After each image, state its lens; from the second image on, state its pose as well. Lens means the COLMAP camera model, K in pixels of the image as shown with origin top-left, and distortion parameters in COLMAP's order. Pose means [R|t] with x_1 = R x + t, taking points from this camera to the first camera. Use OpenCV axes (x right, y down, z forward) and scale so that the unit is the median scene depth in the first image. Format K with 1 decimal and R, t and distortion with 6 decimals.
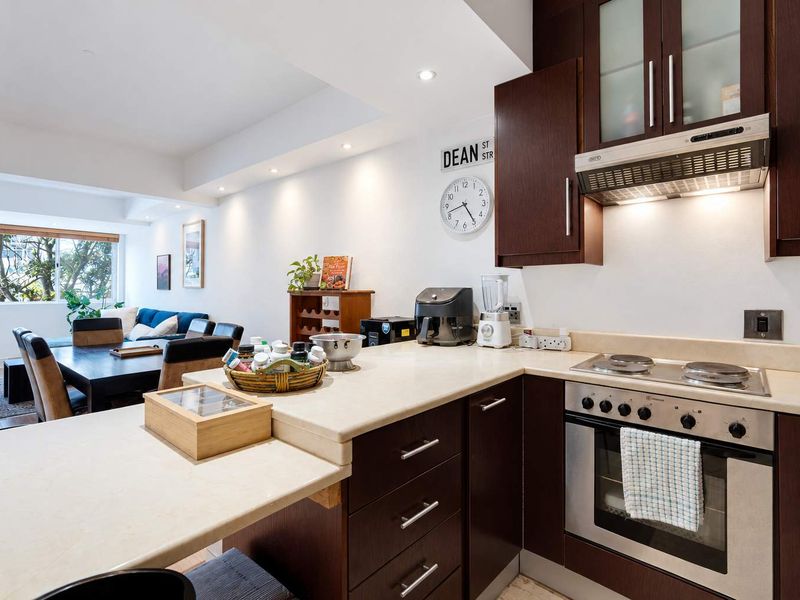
lens RADIAL K [[399.8, 0, 382.8], [0, 399.8, 287.3], [0, 0, 1]] dist [-0.001396, -0.000272]
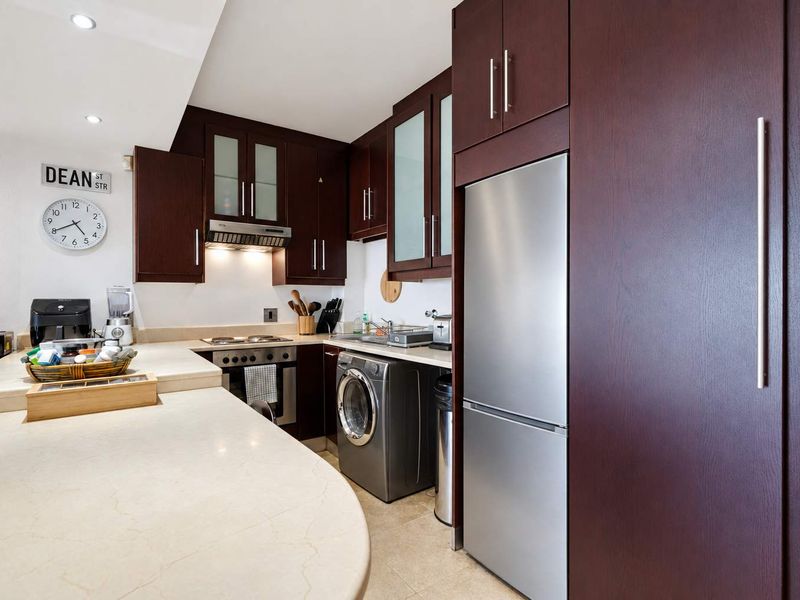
lens RADIAL K [[411.0, 0, 395.0], [0, 411.0, 303.4], [0, 0, 1]] dist [-0.000412, 0.000043]
pose [[0.224295, -0.012559, 0.974440, -0.791964], [0.004711, 0.999919, 0.011803, 0.005200], [-0.974510, 0.001943, 0.224336, -0.123429]]
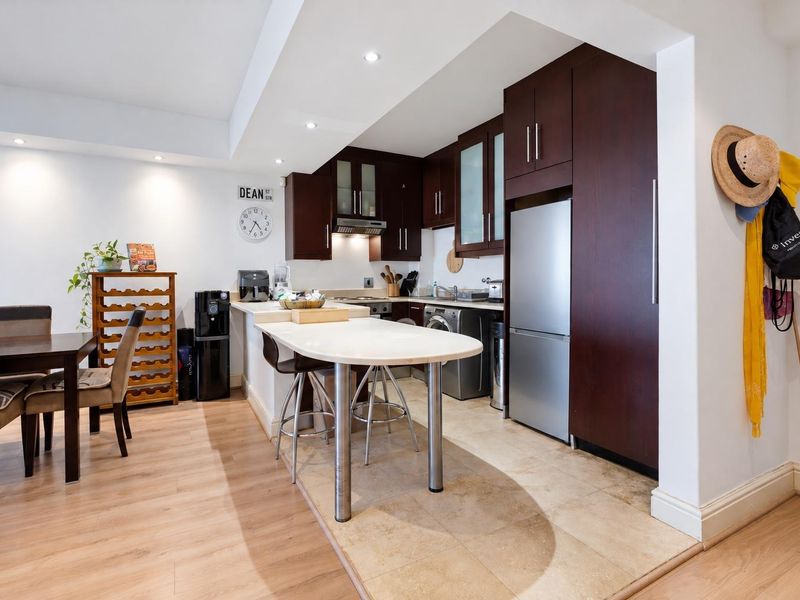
lens RADIAL K [[399.8, 0, 382.8], [0, 399.8, 287.3], [0, 0, 1]] dist [-0.001396, -0.000272]
pose [[0.352639, -0.026959, 0.935371, -1.382930], [0.006881, 0.999633, 0.026217, 0.036540], [-0.935734, -0.002809, 0.352695, -0.144802]]
